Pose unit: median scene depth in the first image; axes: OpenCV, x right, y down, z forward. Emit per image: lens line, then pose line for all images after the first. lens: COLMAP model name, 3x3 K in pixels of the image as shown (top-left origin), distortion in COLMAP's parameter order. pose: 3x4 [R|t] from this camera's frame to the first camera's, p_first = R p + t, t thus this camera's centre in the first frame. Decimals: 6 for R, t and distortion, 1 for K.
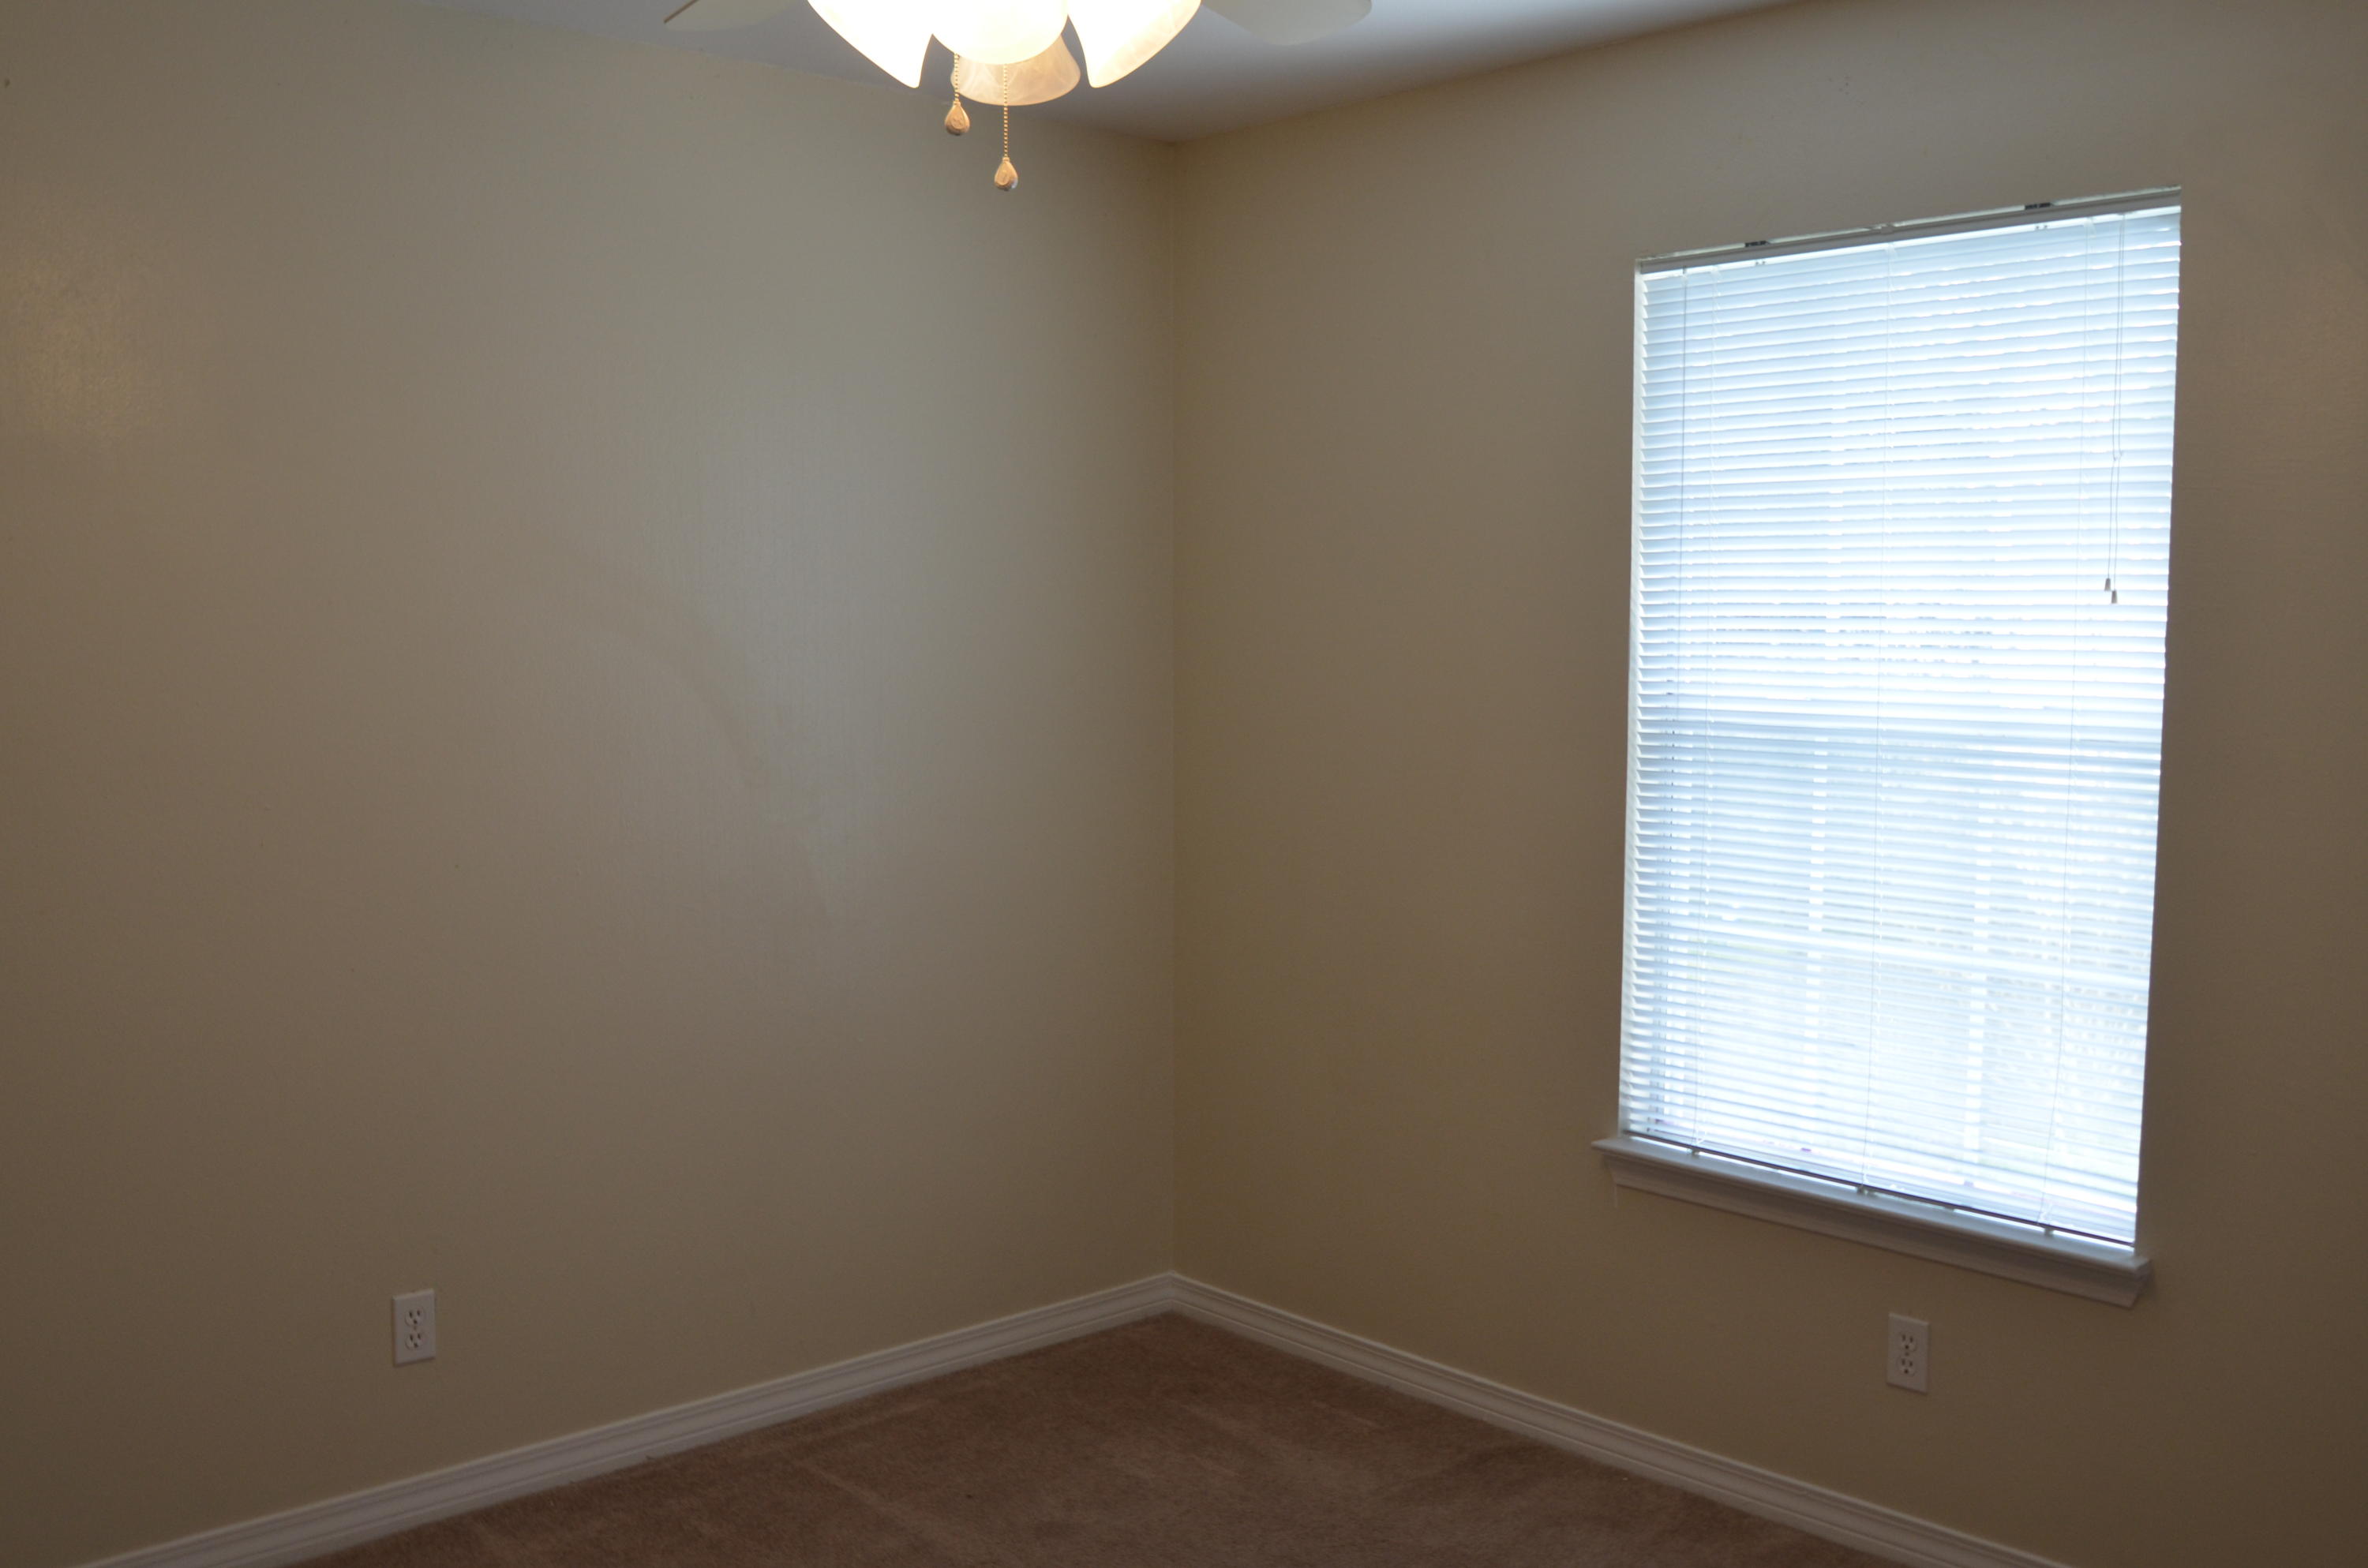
lens RADIAL K [[2174.0, 0, 1187.0], [0, 2174.0, 795.7], [0, 0, 1]] dist [-0.060688, 0.000000]
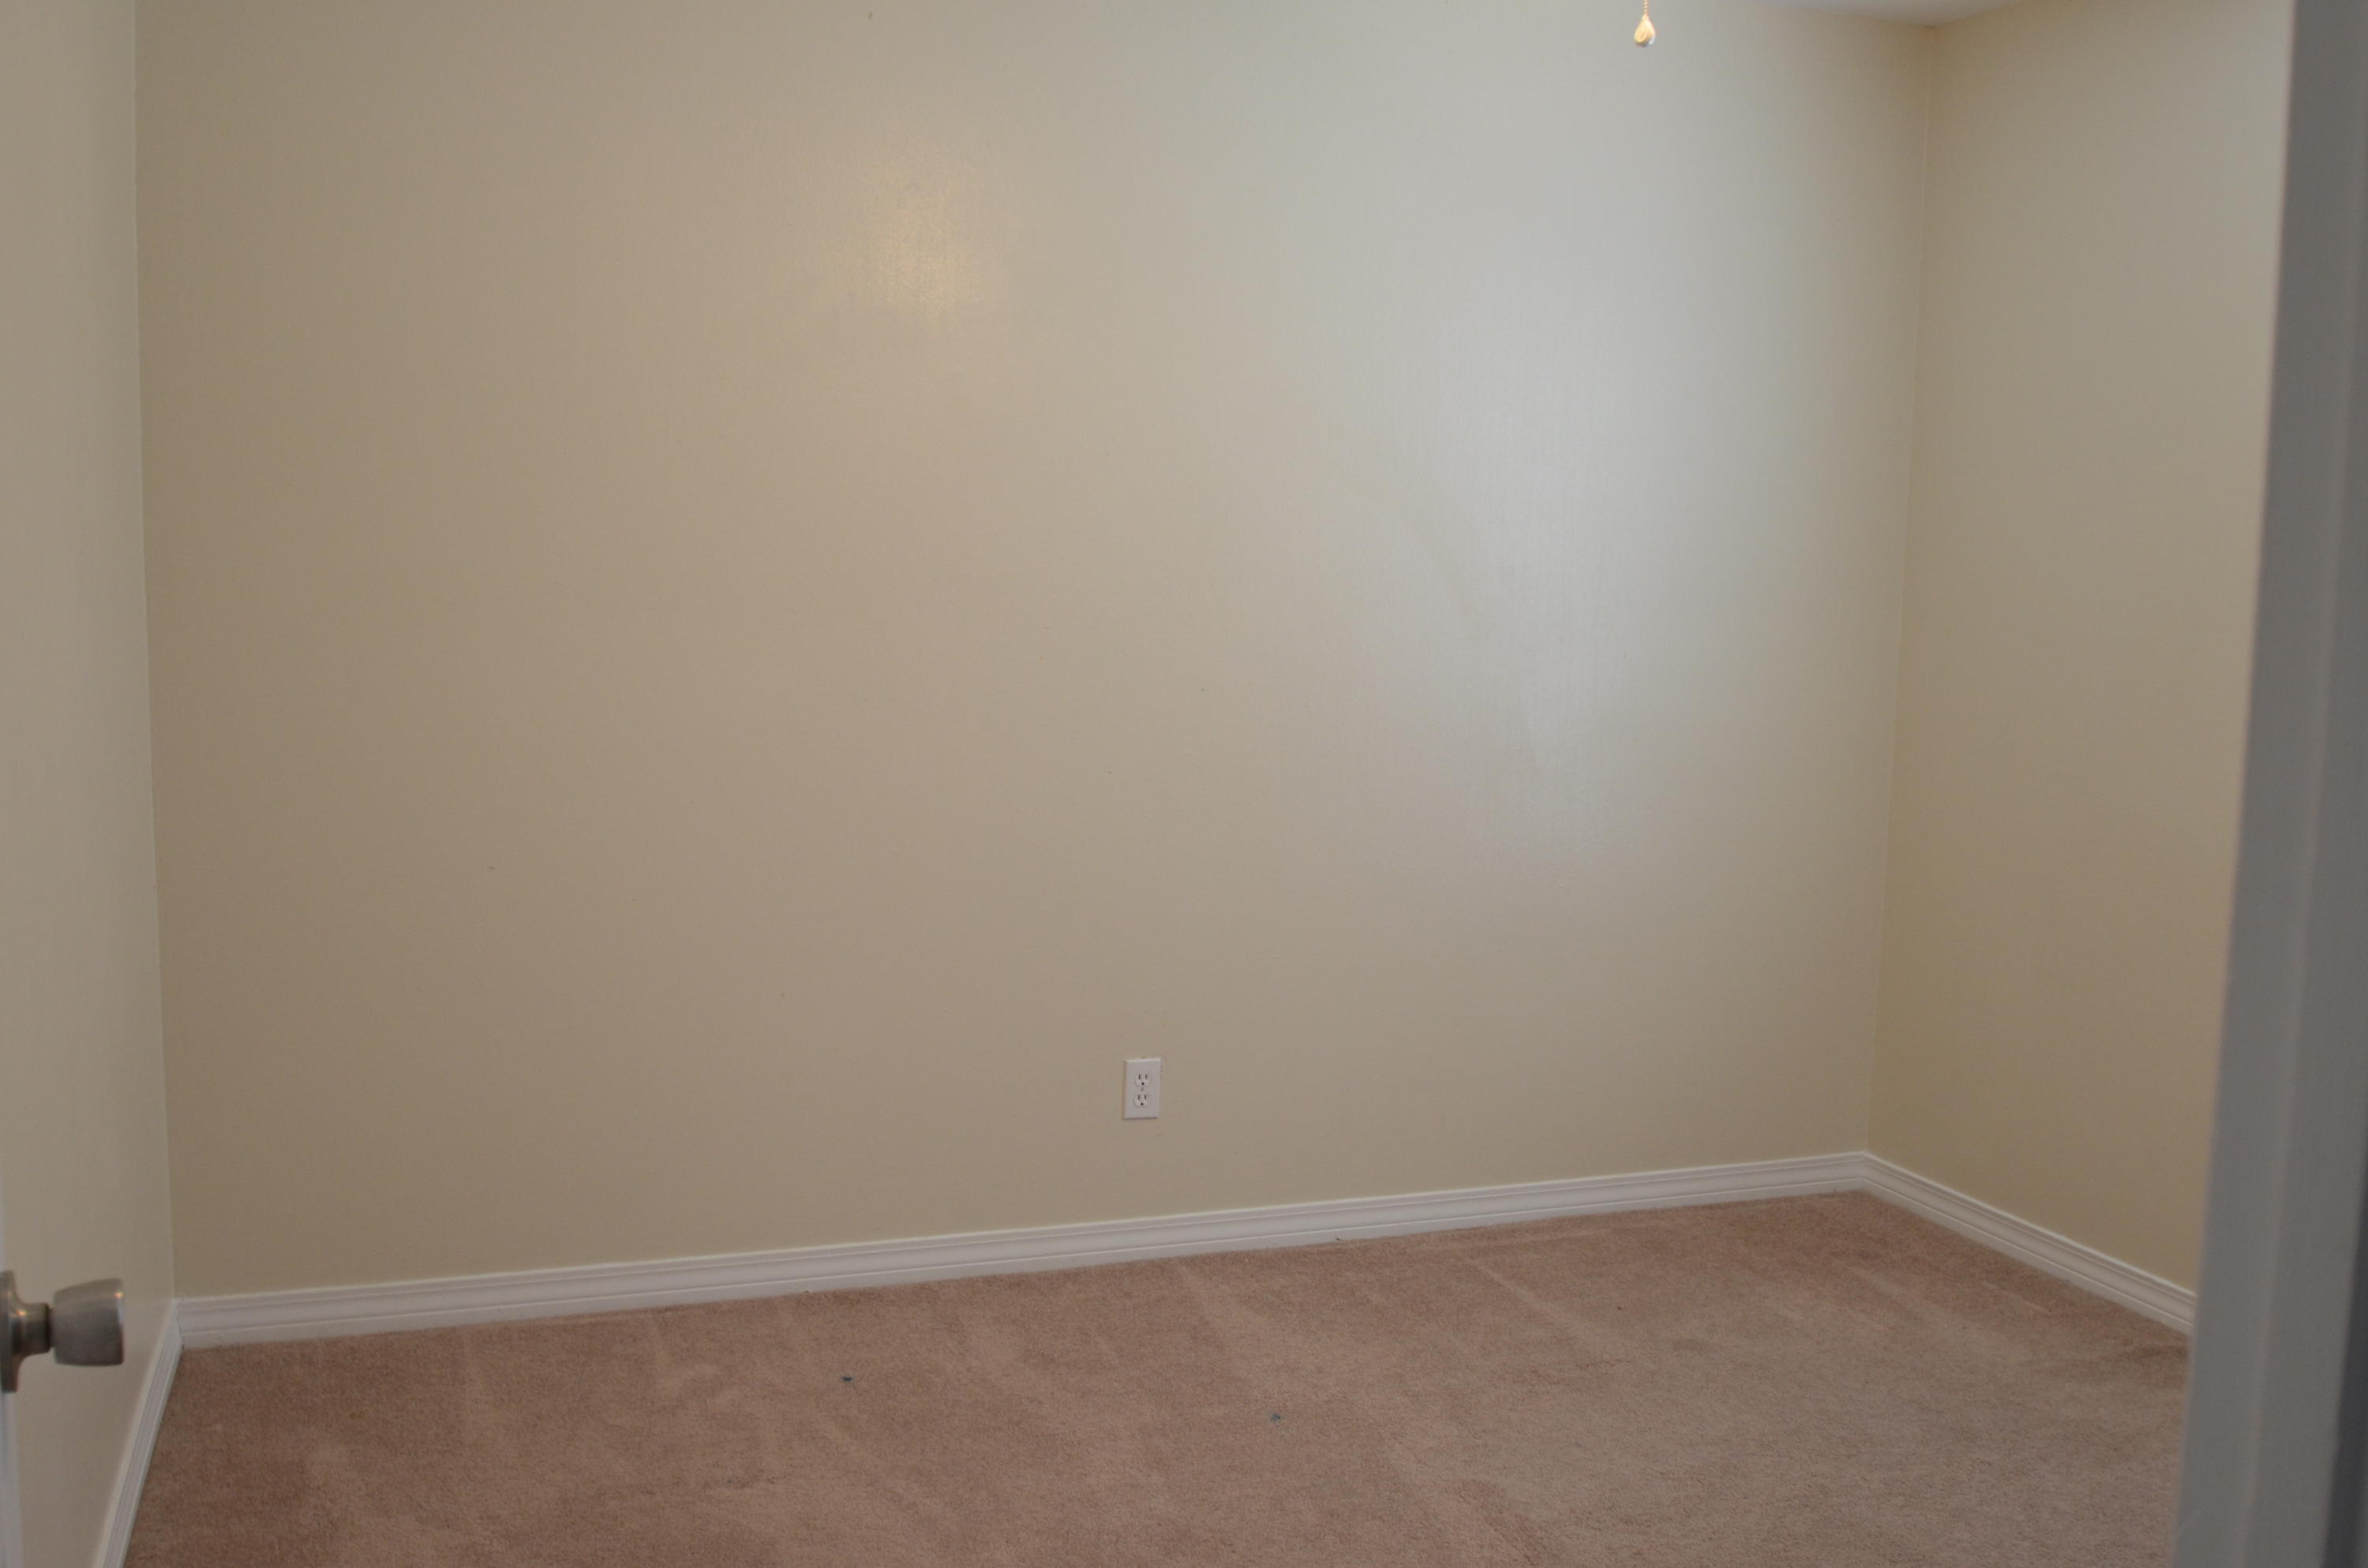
lens RADIAL K [[2174.0, 0, 1176.3], [0, 2174.0, 777.0], [0, 0, 1]] dist [-0.060688, 0.000000]
pose [[0.926178, 0.063018, -0.371784, 0.072417], [-0.056414, 0.997997, 0.028626, 0.042808], [0.372843, -0.005538, 0.927878, -0.064644]]
